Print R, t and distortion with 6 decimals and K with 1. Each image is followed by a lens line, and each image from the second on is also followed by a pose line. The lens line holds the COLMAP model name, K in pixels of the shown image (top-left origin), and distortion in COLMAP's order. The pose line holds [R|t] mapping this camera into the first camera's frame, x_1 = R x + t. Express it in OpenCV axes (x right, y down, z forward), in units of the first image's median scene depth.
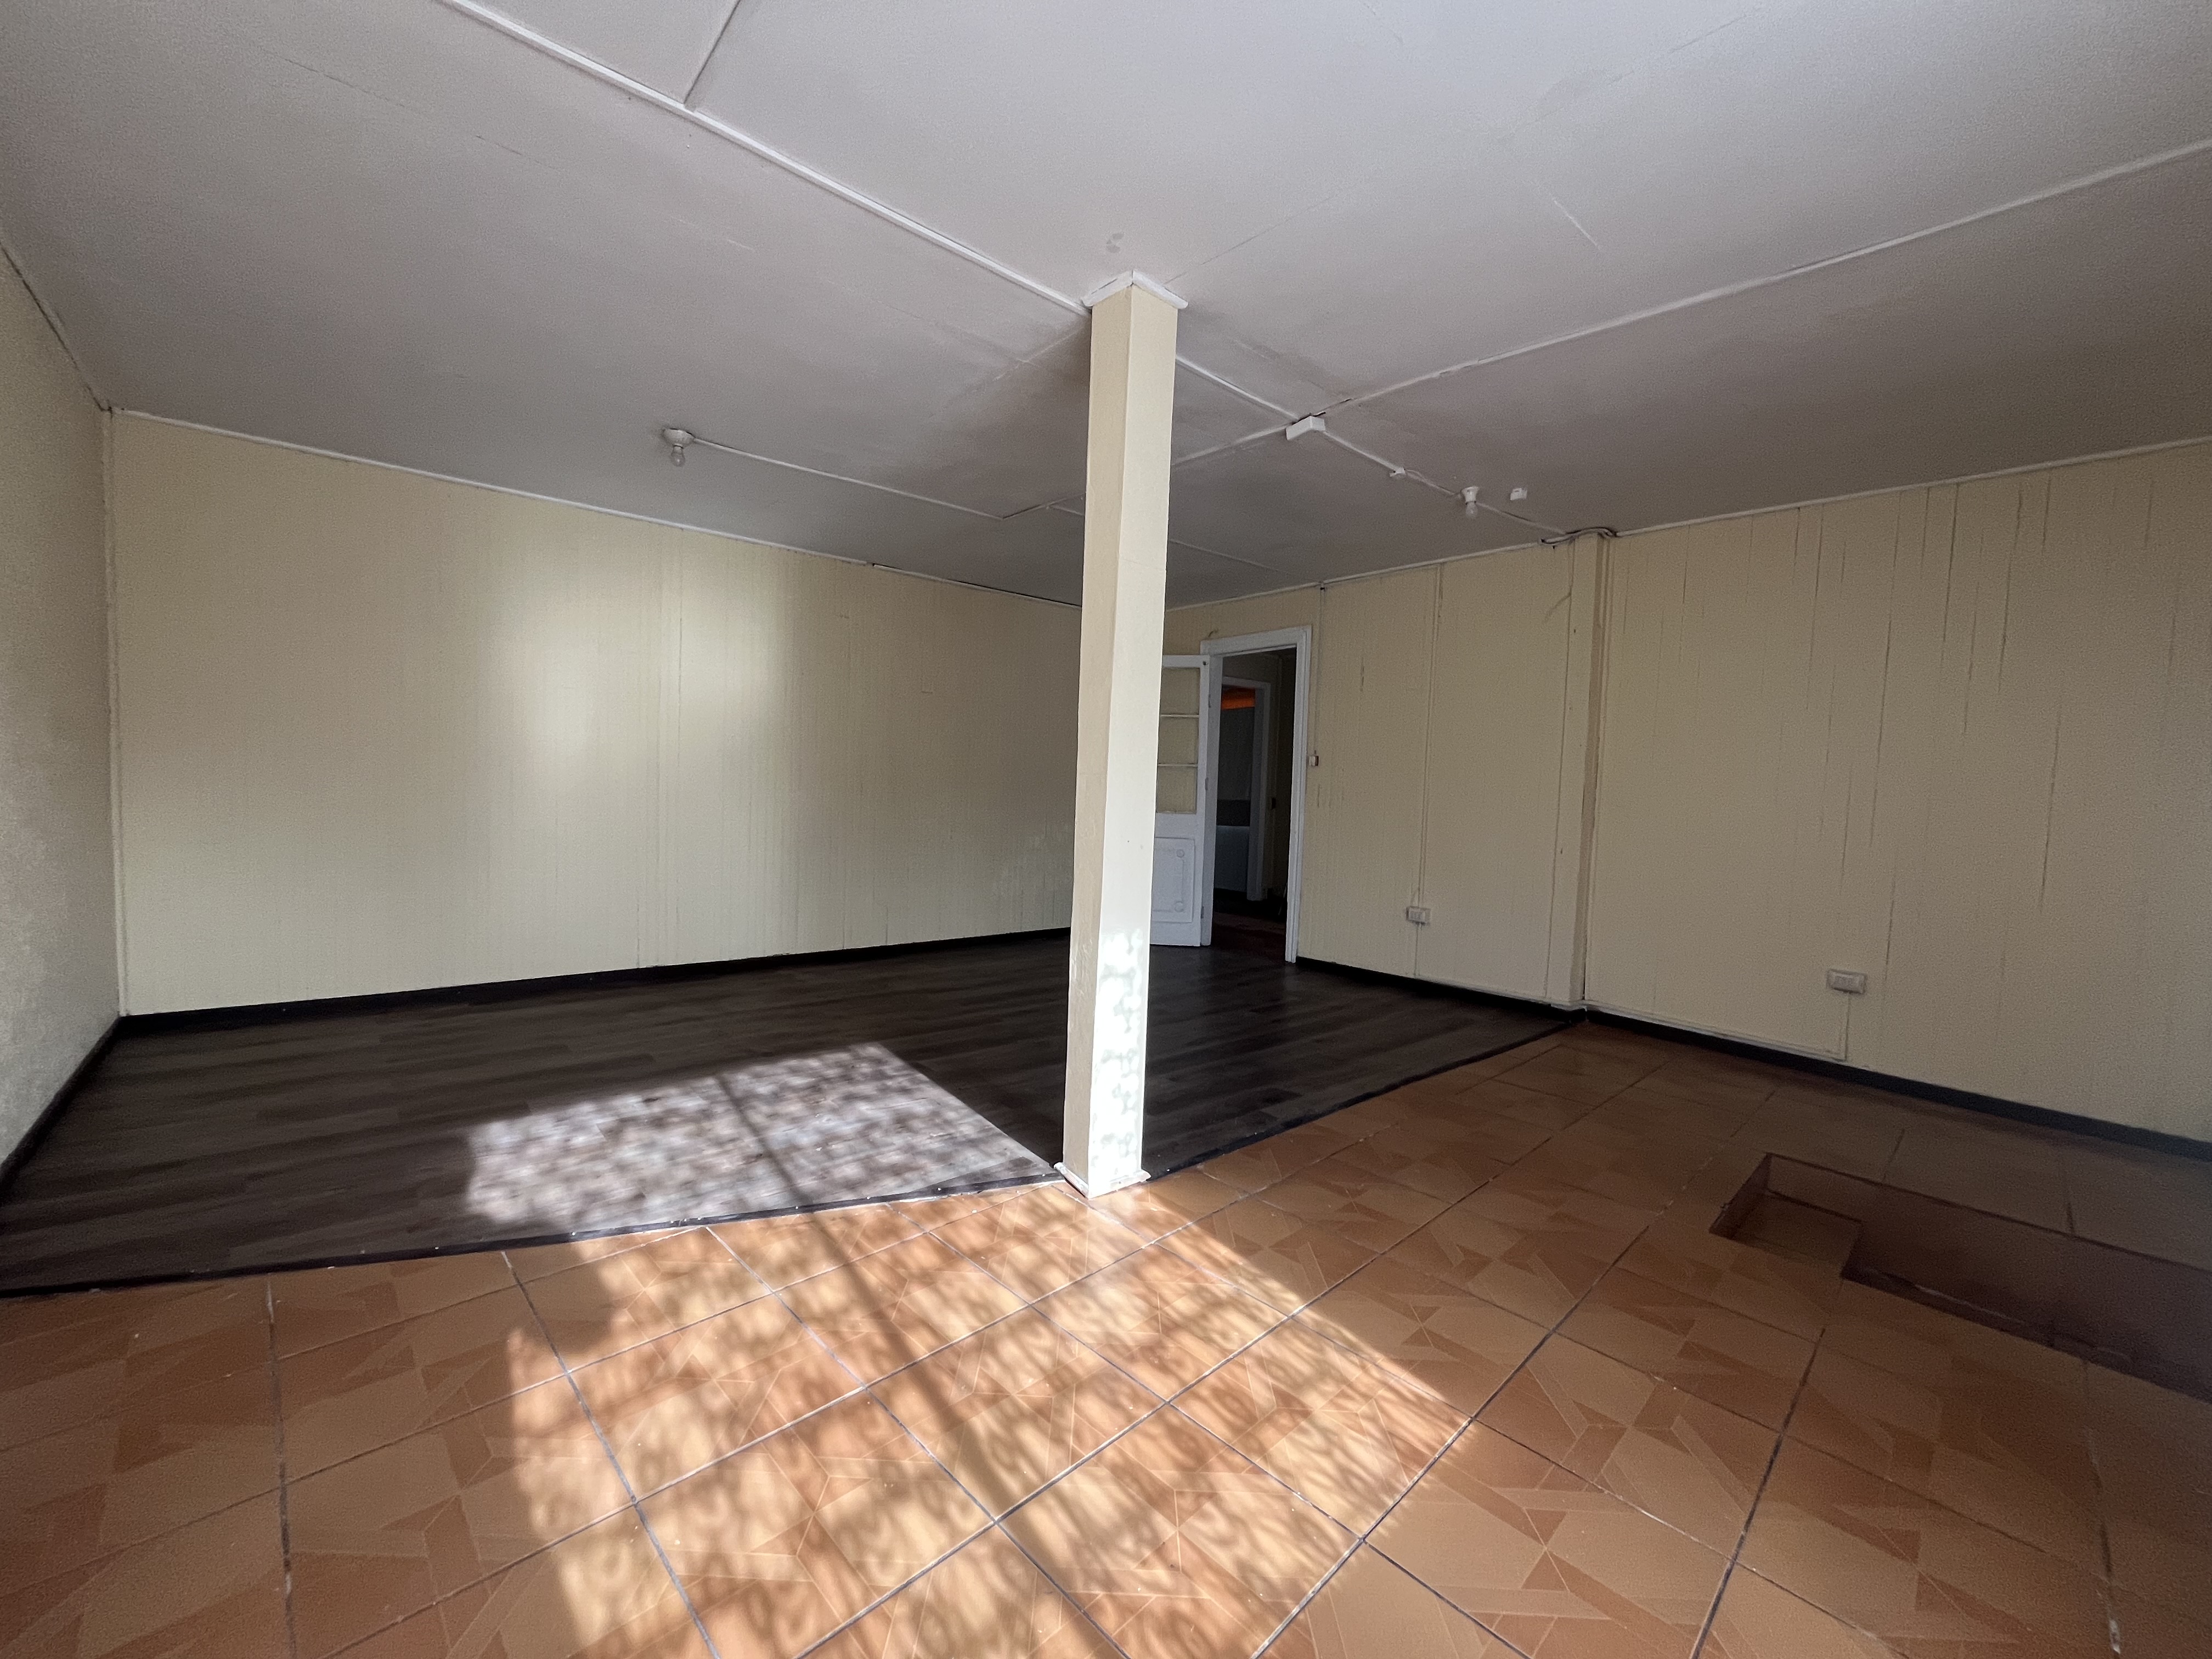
lens RADIAL K [[891.6, 0, 1104.9], [0, 891.6, 826.6], [0, 0, 1]] dist [-0.002853, 0.000033]
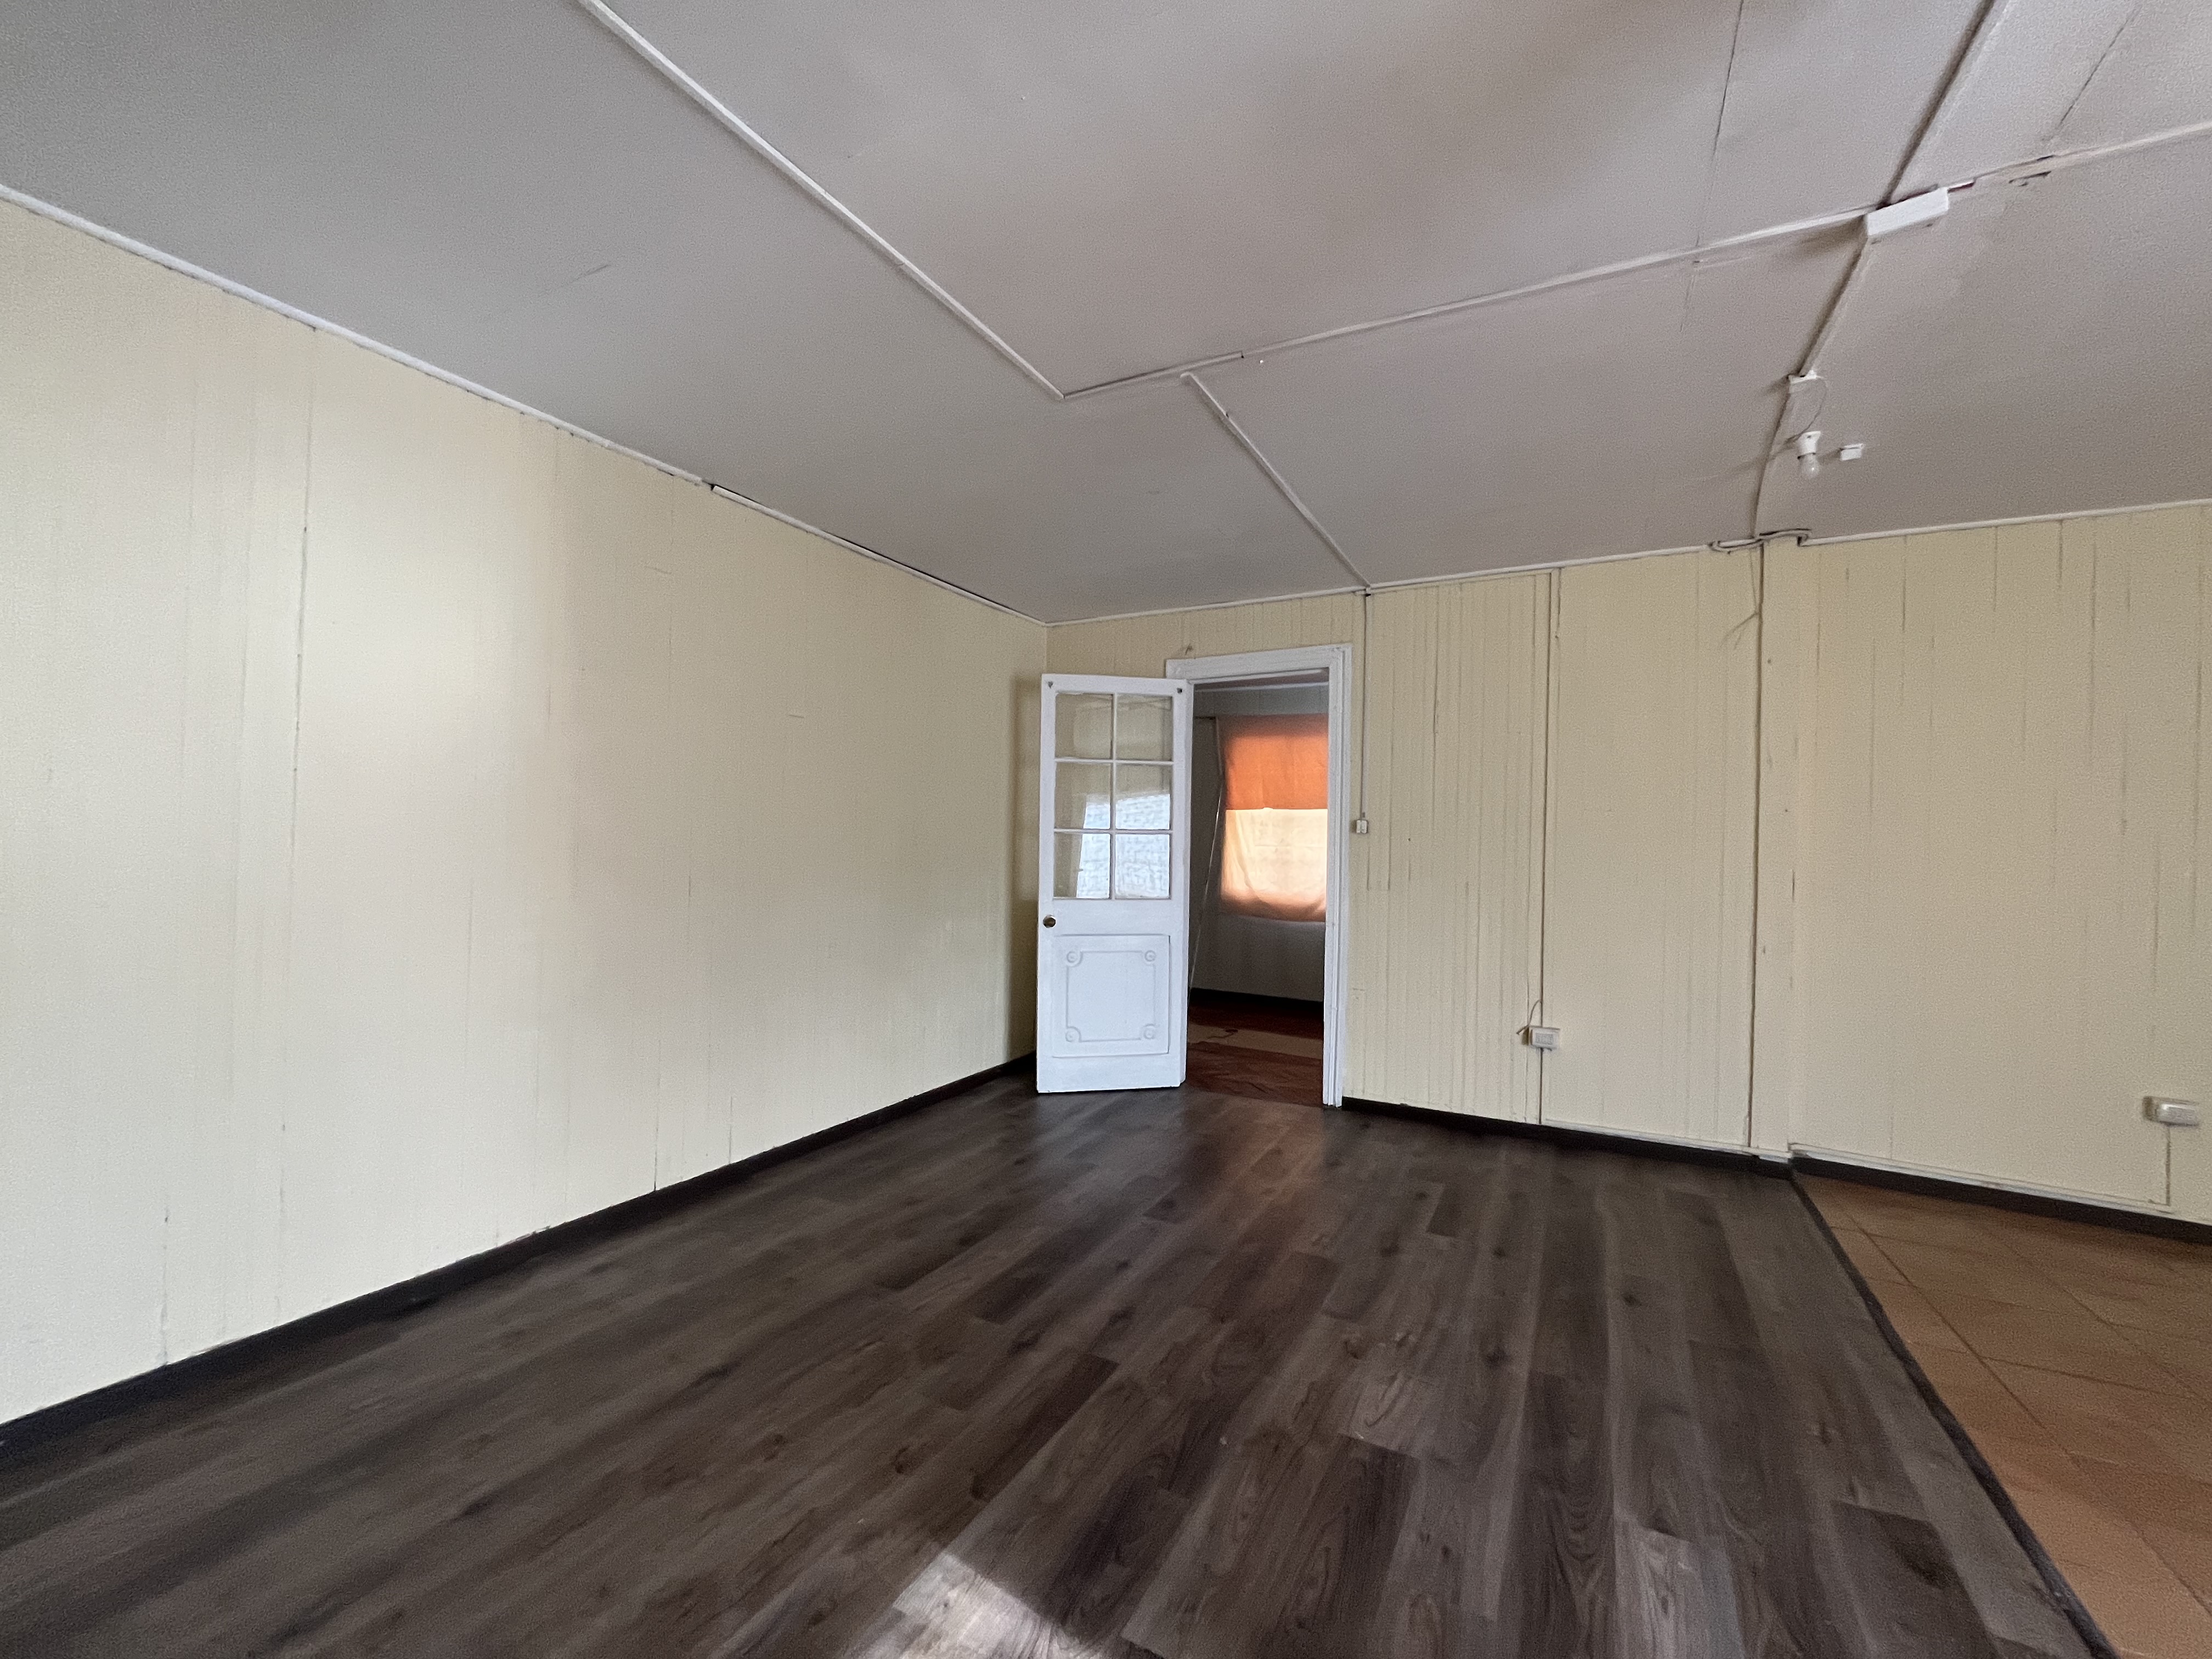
lens RADIAL K [[891.6, 0, 1100.4], [0, 891.6, 834.8], [0, 0, 1]] dist [-0.002853, 0.000033]
pose [[0.936768, -0.013641, 0.349686, -0.441664], [0.027924, 0.998968, -0.035835, -0.093846], [-0.348836, 0.043333, 0.936181, 0.776547]]
